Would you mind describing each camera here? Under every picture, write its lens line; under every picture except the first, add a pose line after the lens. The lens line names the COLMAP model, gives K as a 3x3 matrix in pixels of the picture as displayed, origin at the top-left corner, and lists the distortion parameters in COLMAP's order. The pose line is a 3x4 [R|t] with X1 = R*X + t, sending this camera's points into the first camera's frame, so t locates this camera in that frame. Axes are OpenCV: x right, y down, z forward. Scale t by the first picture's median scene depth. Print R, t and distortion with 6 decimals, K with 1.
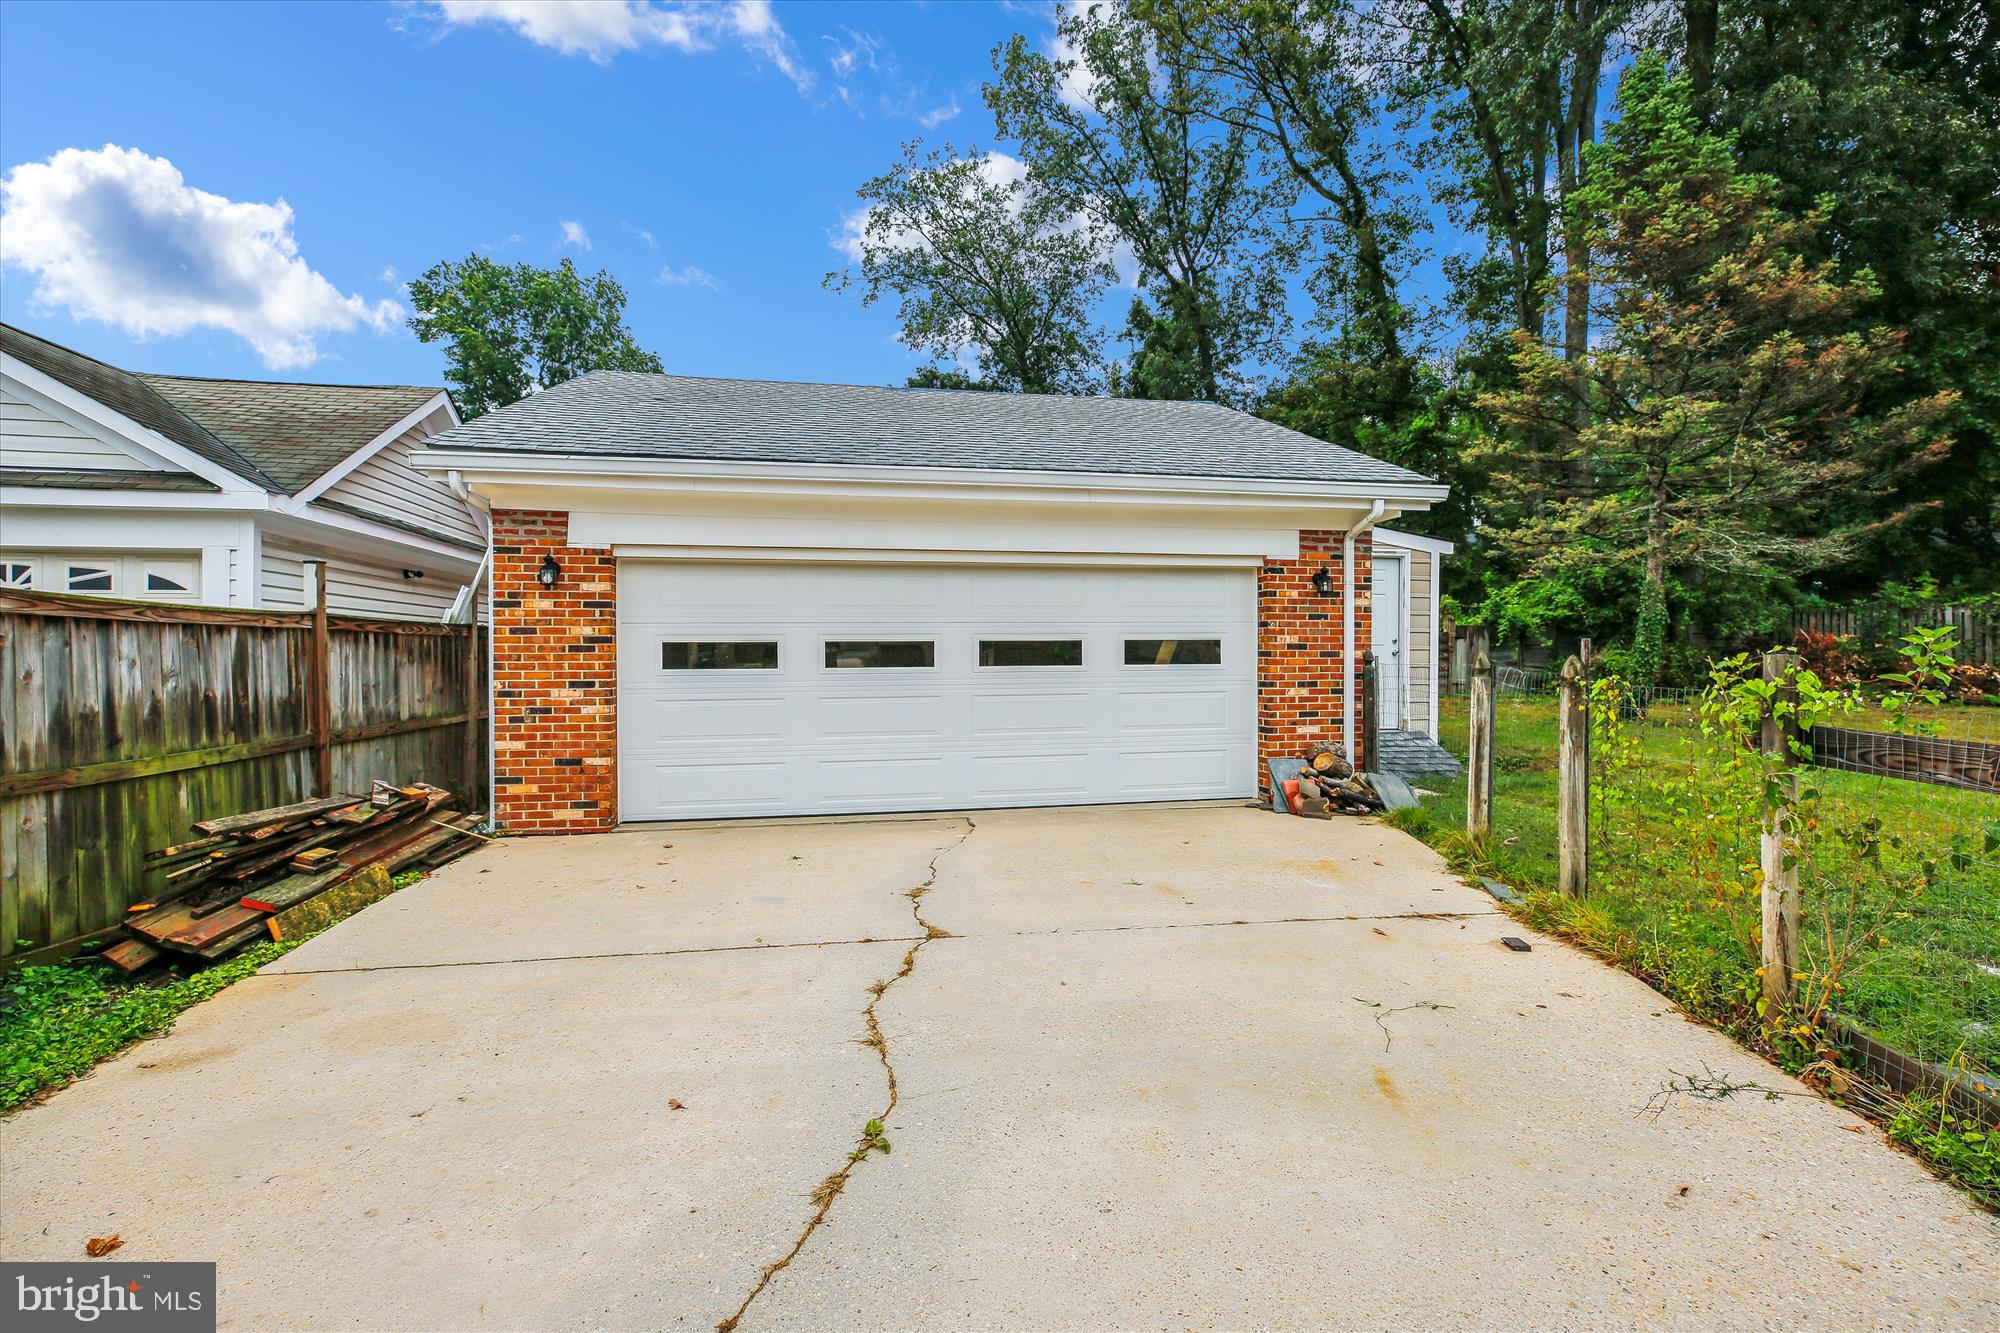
lens RADIAL K [[911.8, 0, 991.4], [0, 911.8, 658.3], [0, 0, 1]] dist [-0.003553, 0.004040]
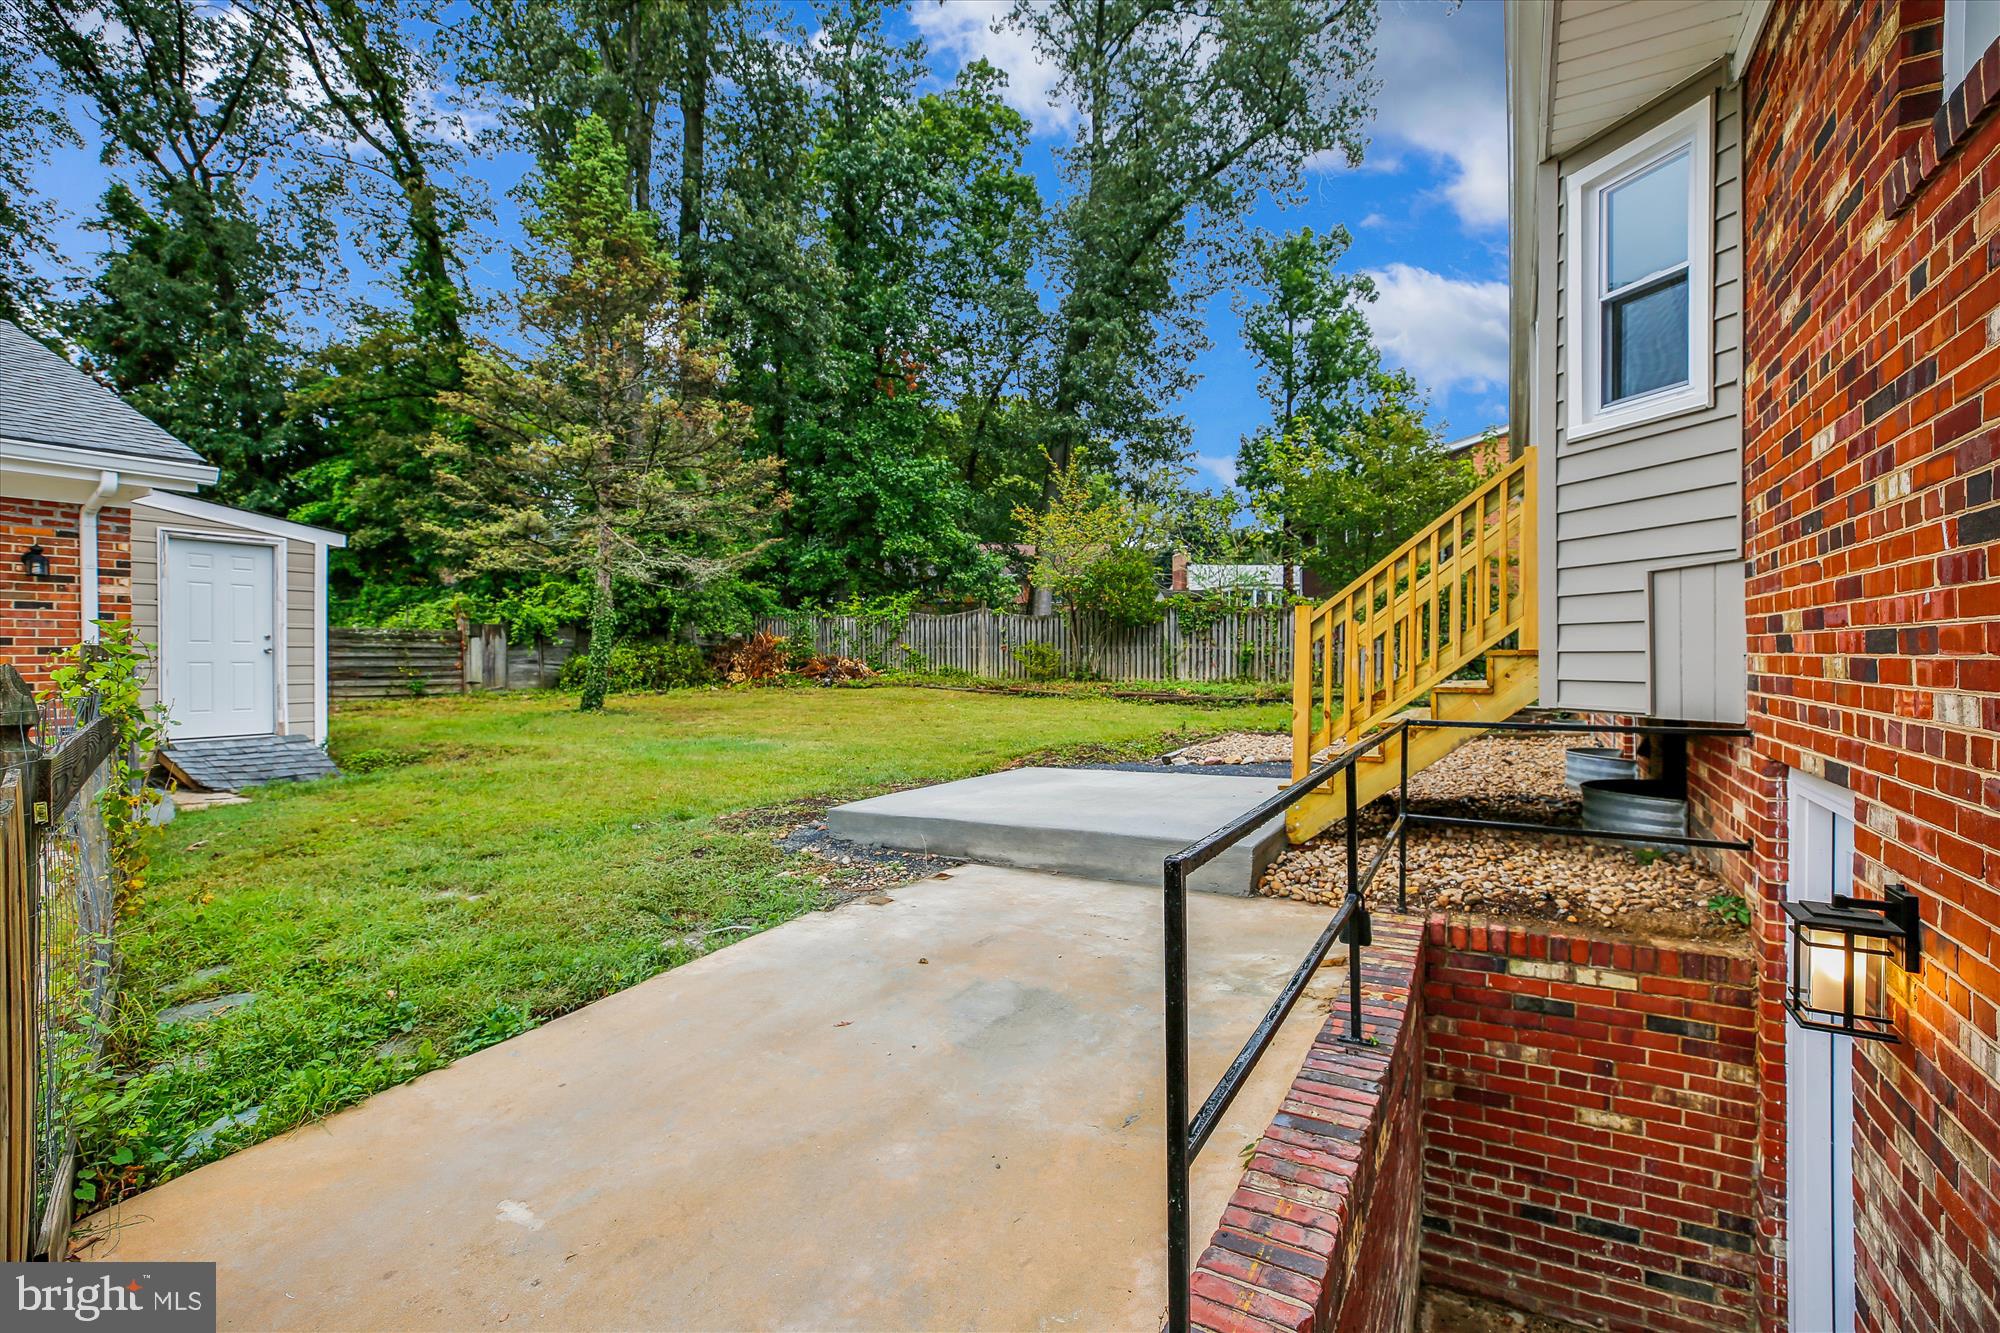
lens RADIAL K [[911.8, 0, 996.1], [0, 911.8, 667.8], [0, 0, 1]] dist [-0.003553, 0.004040]
pose [[0.655640, -0.016612, 0.754891, 0.088609], [0.008995, 0.999859, 0.014190, 0.001972], [-0.755020, -0.002513, 0.655697, -0.055621]]
